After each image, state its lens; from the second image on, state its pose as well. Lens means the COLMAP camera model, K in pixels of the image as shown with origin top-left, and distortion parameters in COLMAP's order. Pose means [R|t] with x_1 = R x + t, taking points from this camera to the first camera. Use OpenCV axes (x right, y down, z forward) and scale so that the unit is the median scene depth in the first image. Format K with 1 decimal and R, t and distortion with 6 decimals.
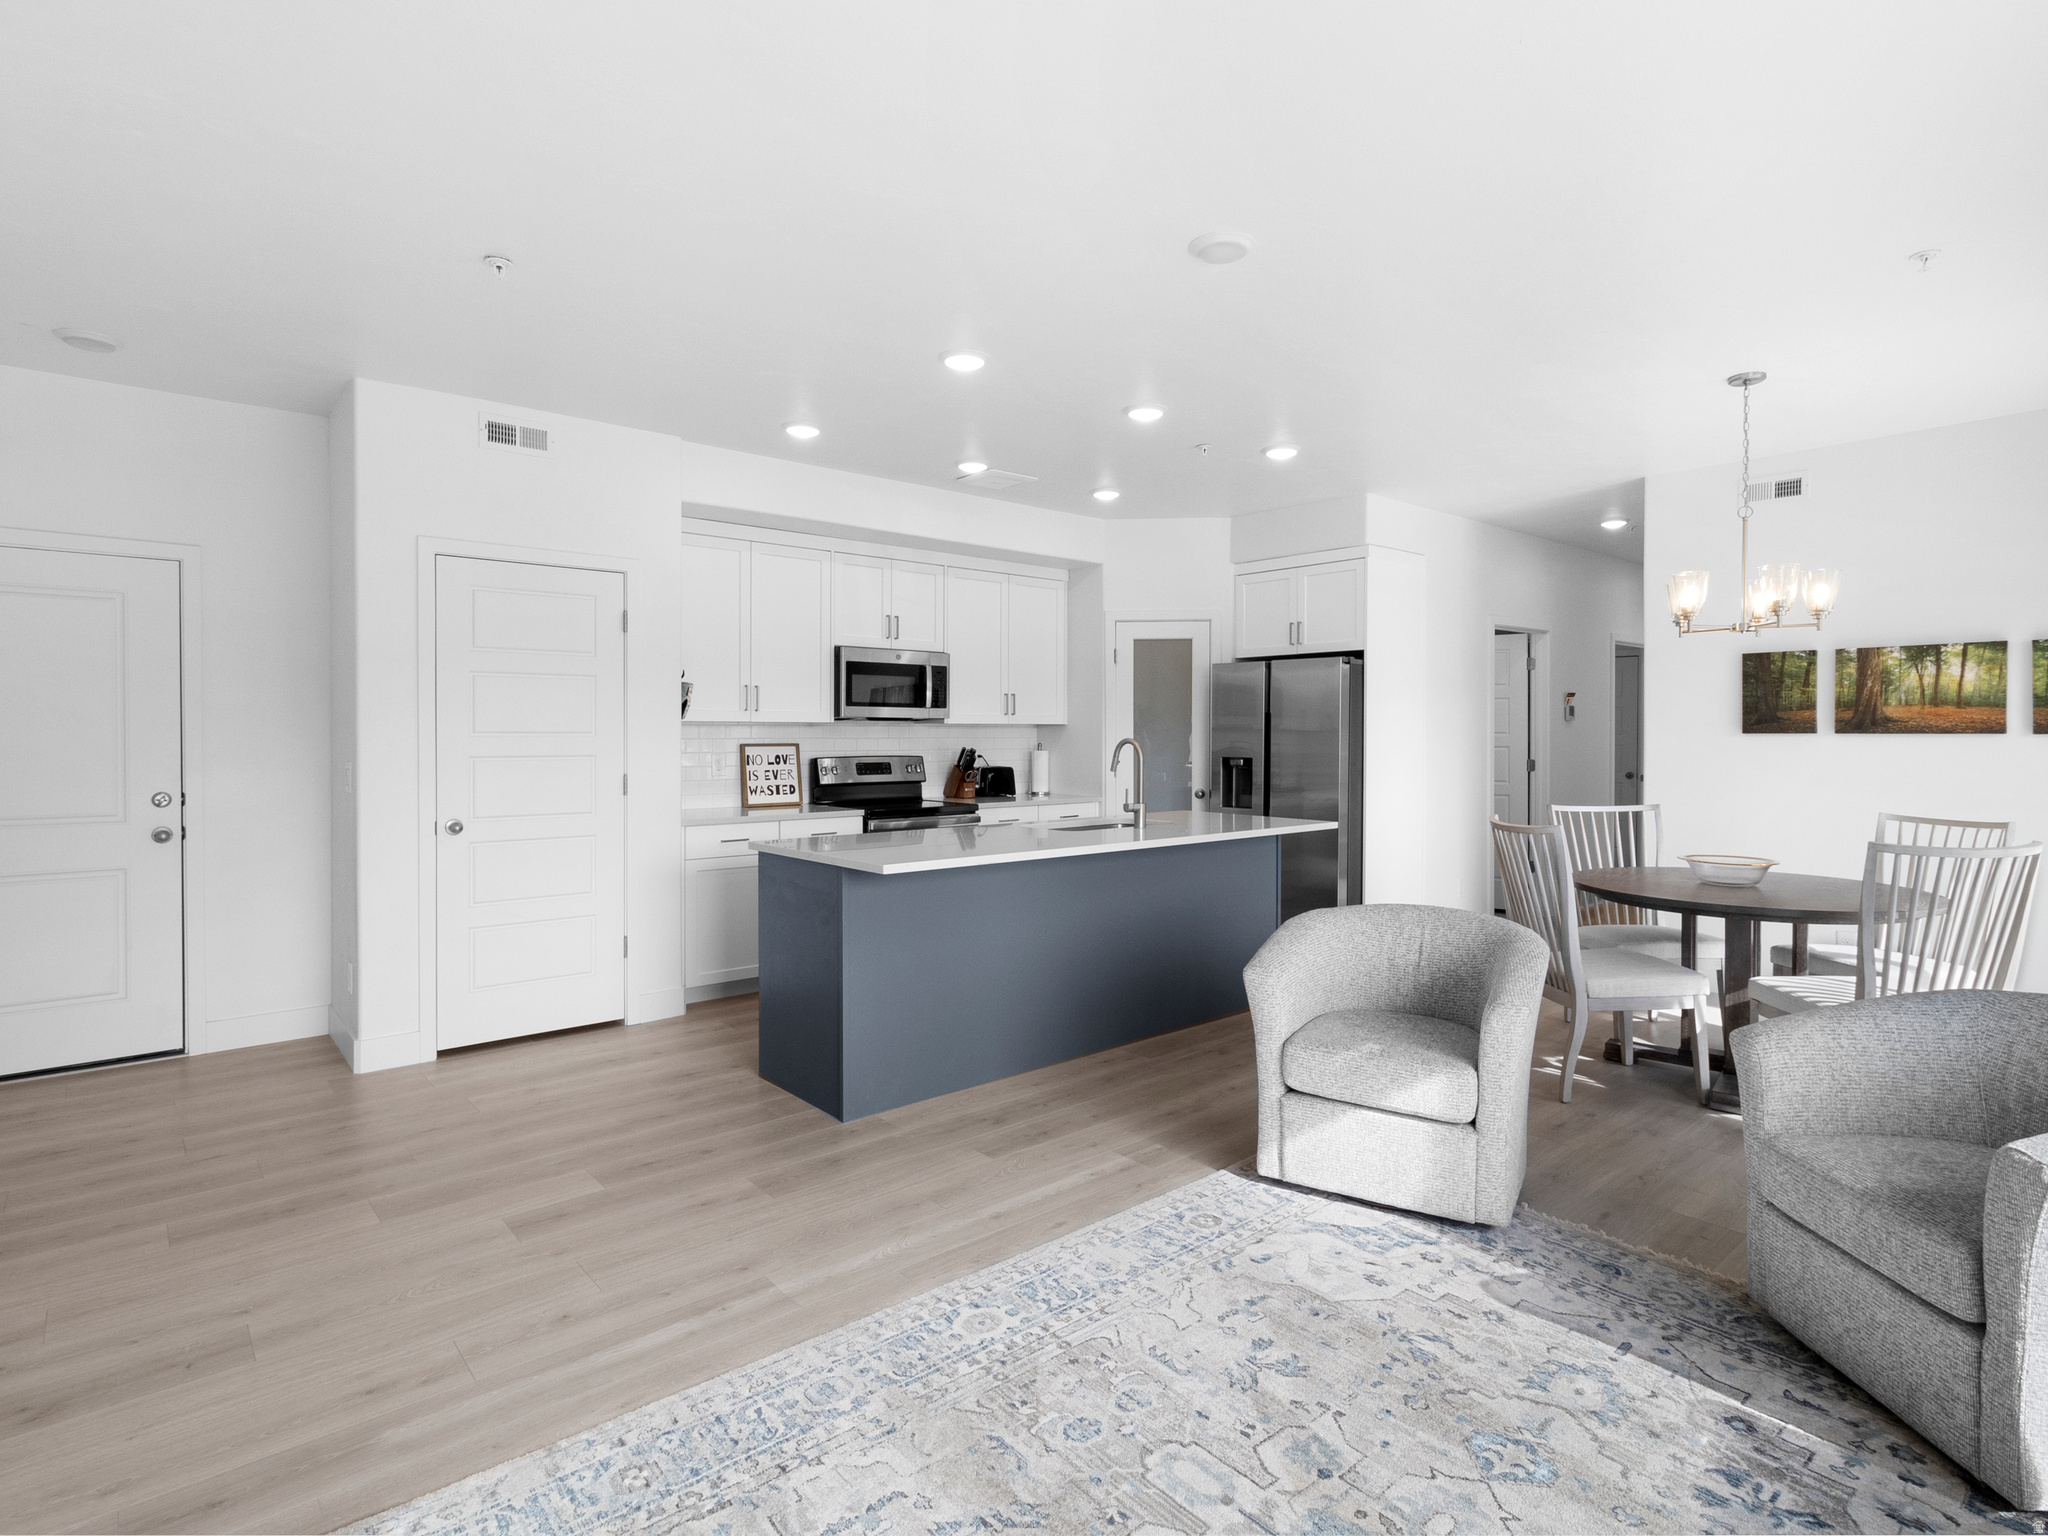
lens RADIAL K [[1084.9, 0, 1026.1], [0, 1084.9, 743.1], [0, 0, 1]] dist [0.005188, -0.000980]
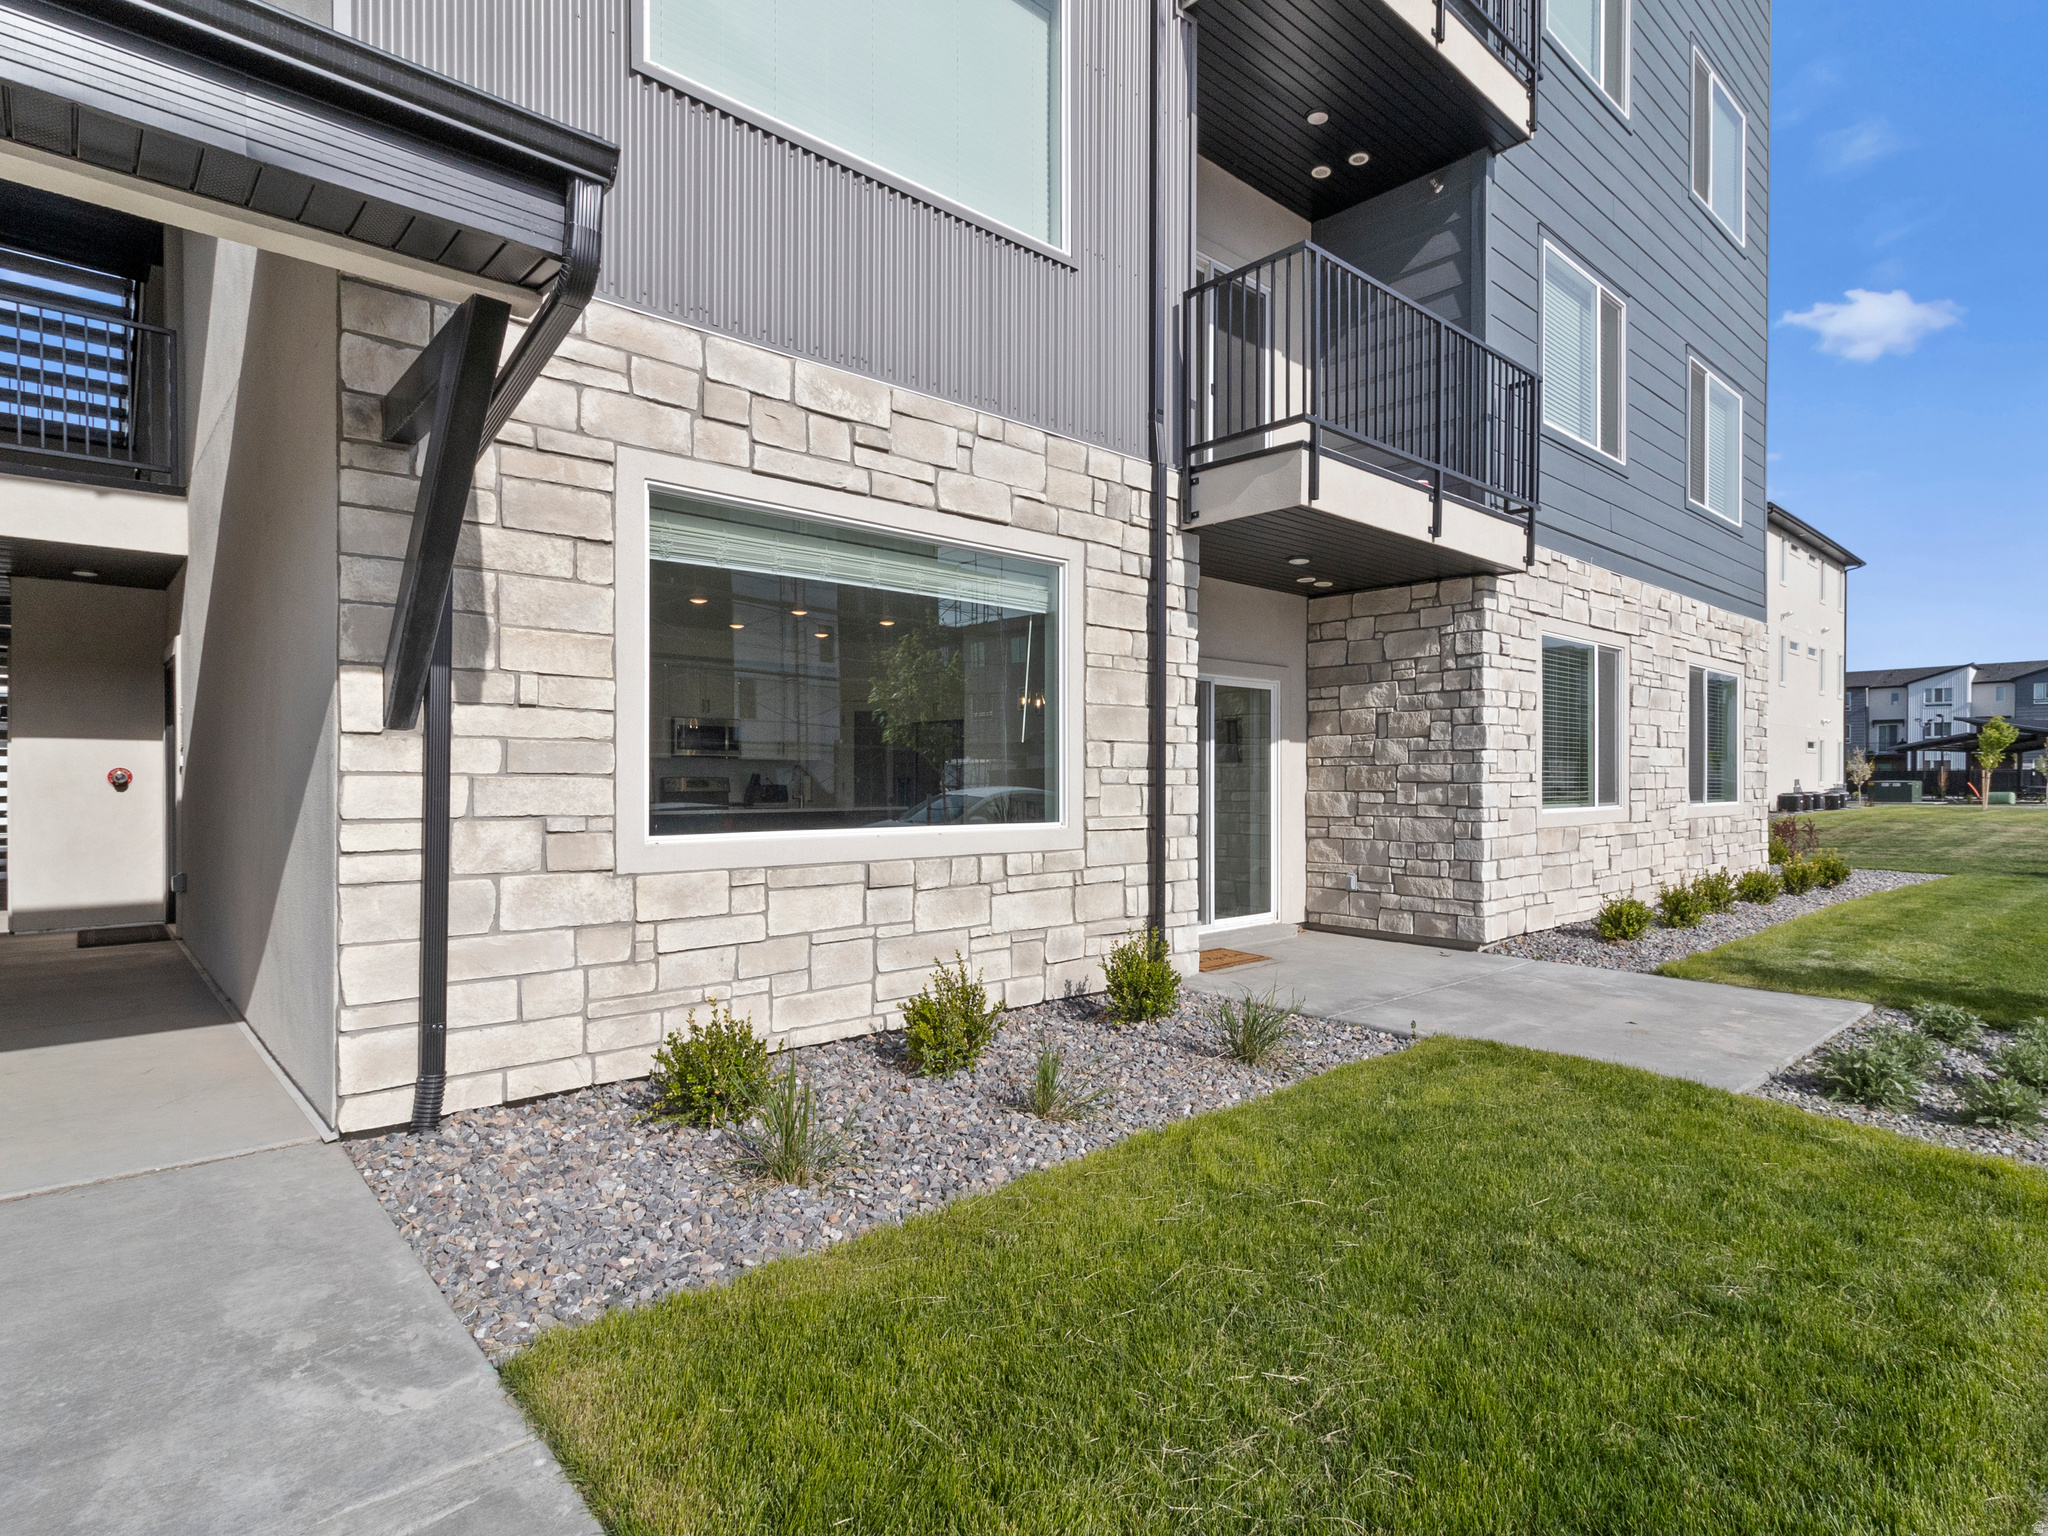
lens RADIAL K [[1084.9, 0, 1013.7], [0, 1084.9, 773.0], [0, 0, 1]] dist [0.005188, -0.000980]
pose [[0.999484, -0.000965, 0.032121, 0.342019], [0.001338, 0.999932, -0.011595, 0.028105], [-0.032107, 0.011632, 0.999417, -0.849794]]
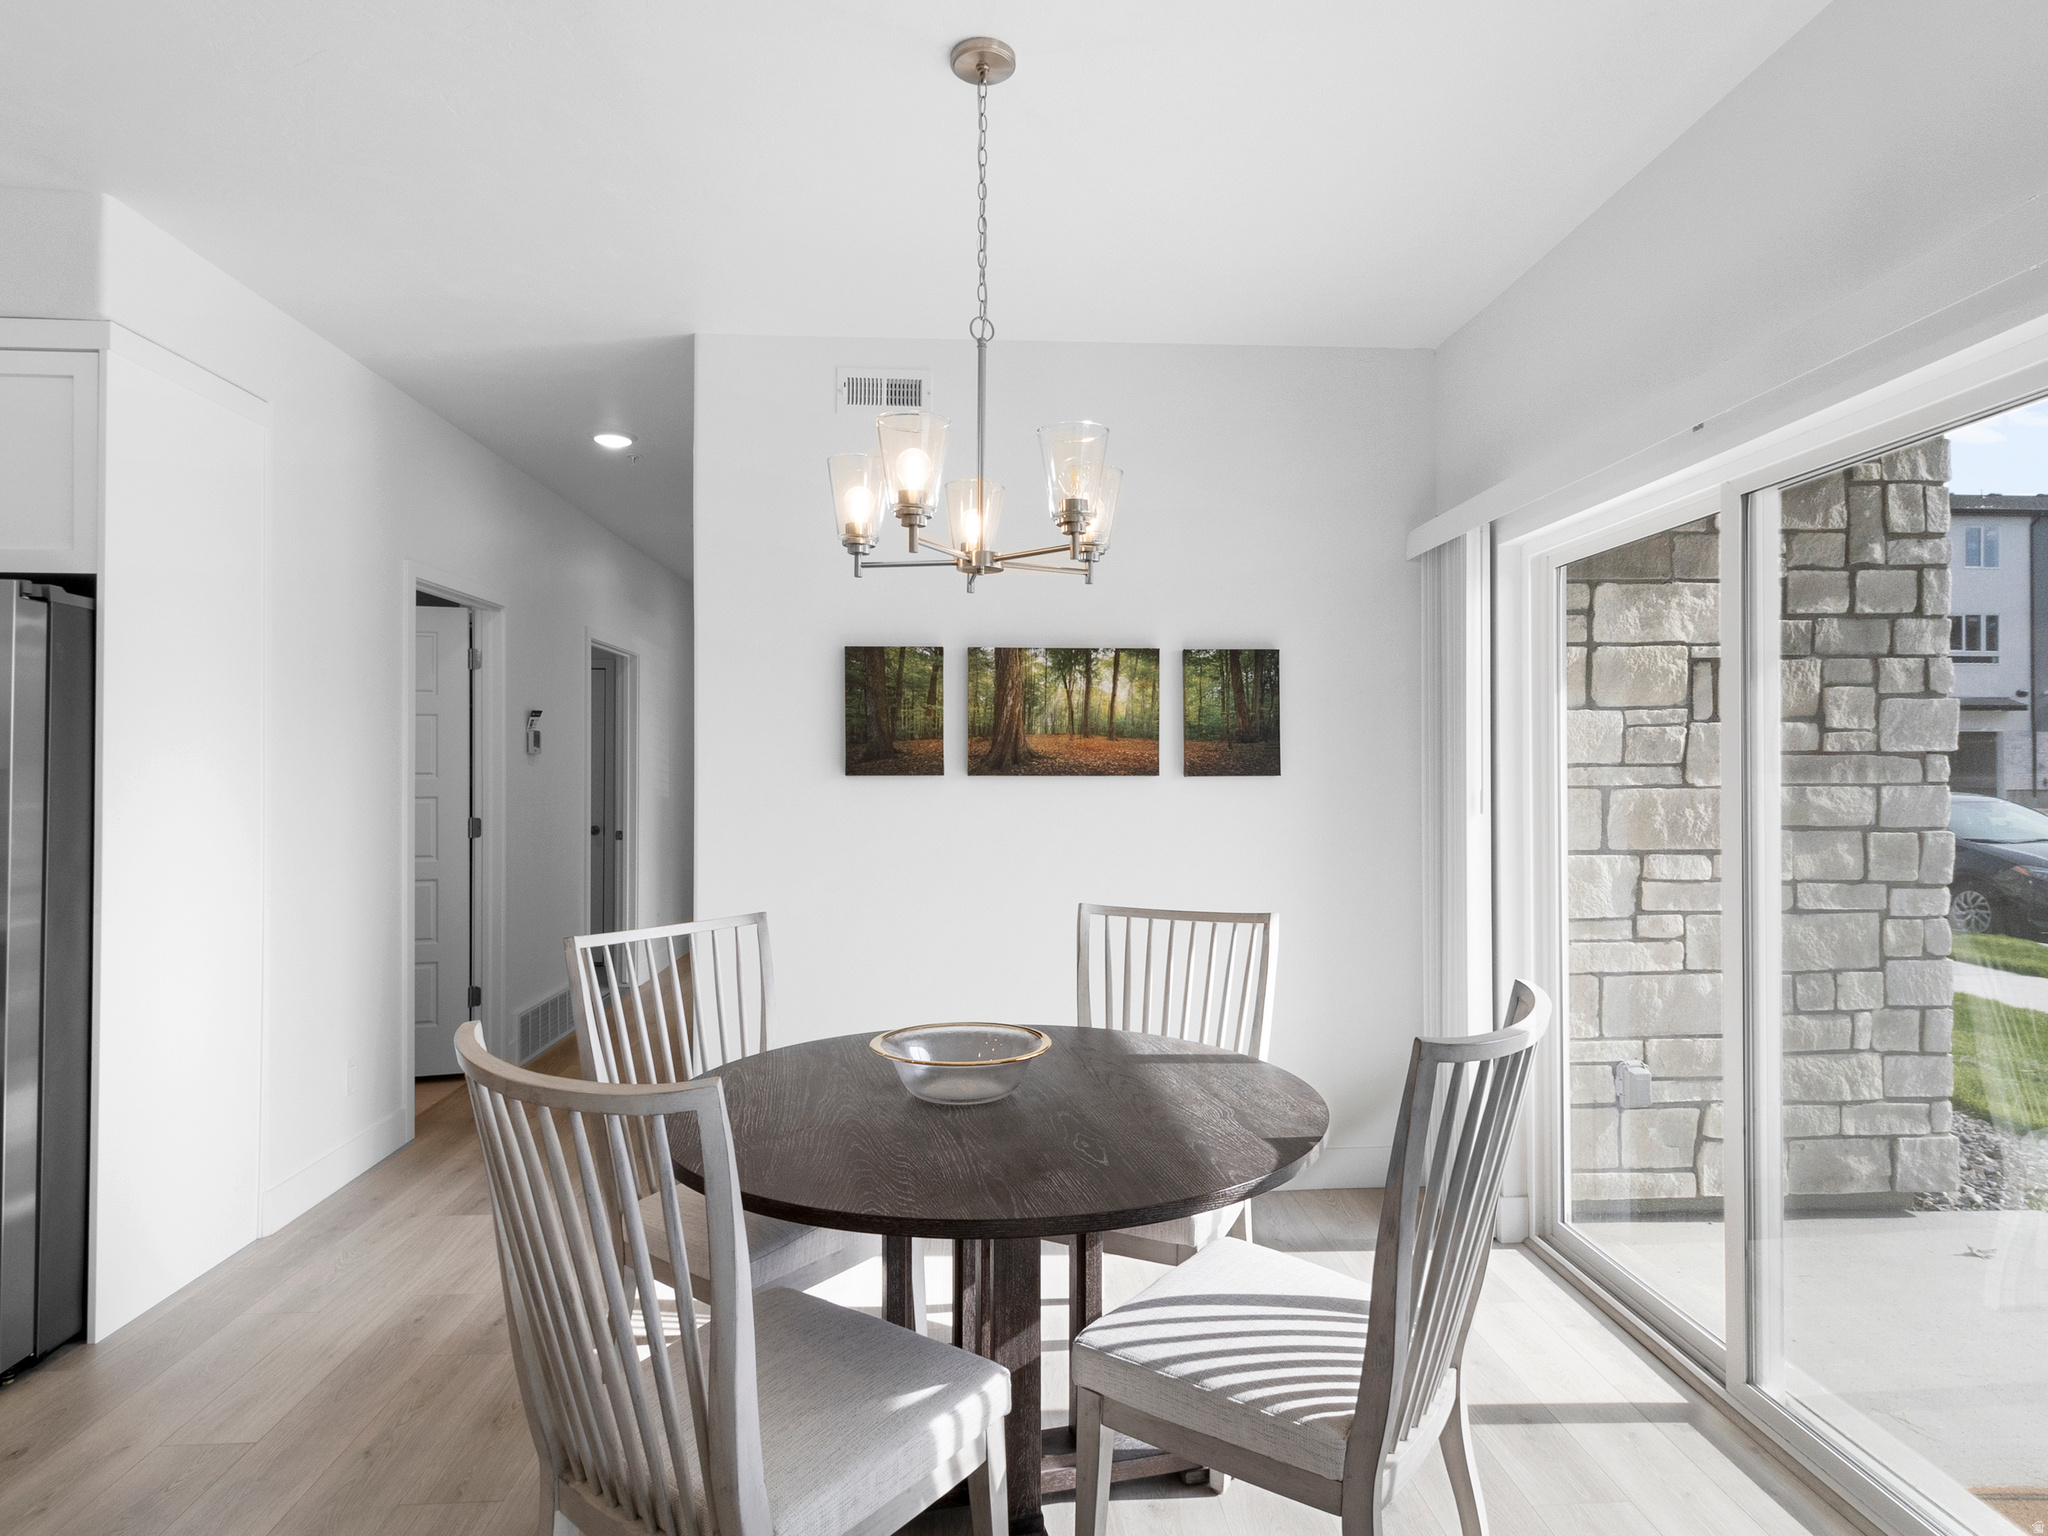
lens RADIAL K [[1139.7, 0, 1056.8], [0, 1139.7, 763.0], [0, 0, 1]] dist [-0.005719, 0.001339]
pose [[0.589022, 0.004141, 0.808106, 0.181189], [0.008721, 0.999896, -0.011480, -0.006530], [-0.808070, 0.013810, 0.588925, 0.460433]]
